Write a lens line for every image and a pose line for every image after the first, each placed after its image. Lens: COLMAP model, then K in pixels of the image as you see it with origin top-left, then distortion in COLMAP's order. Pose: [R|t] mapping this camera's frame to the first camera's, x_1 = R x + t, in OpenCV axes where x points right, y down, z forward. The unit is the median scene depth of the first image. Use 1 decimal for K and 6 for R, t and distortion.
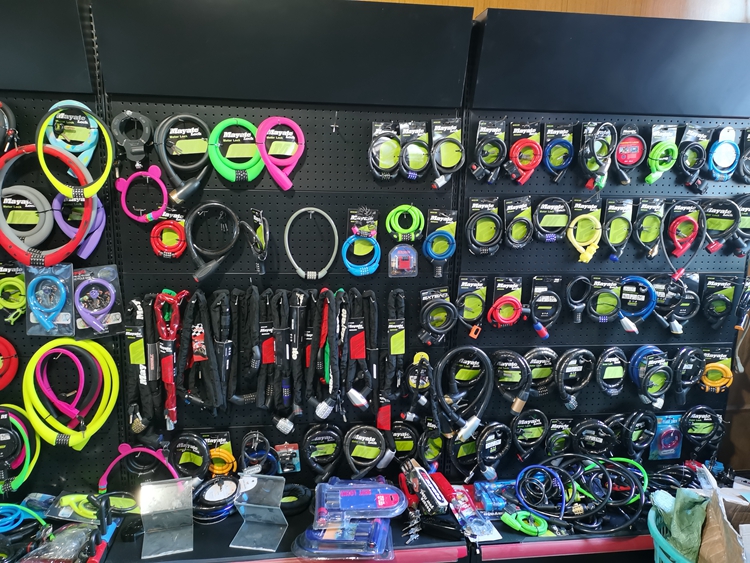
lens RADIAL K [[592.3, 0, 374.0], [0, 592.3, 288.8], [0, 0, 1]] dist [0.044680, 0.000154]
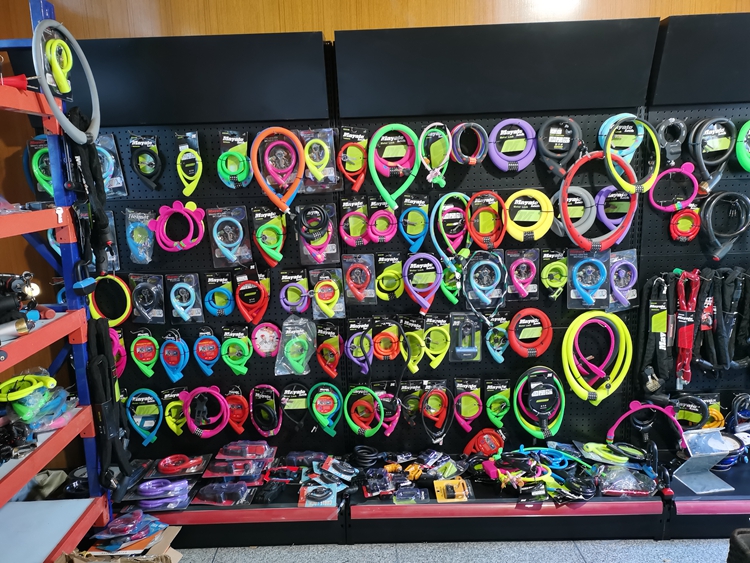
lens RADIAL K [[592.3, 0, 374.6], [0, 592.3, 273.4], [0, 0, 1]] dist [0.044680, 0.000154]
pose [[0.990534, -0.025326, -0.134910, -0.789746], [0.024271, 0.999661, -0.009456, 0.007418], [0.135103, 0.006092, 0.990813, -0.244992]]
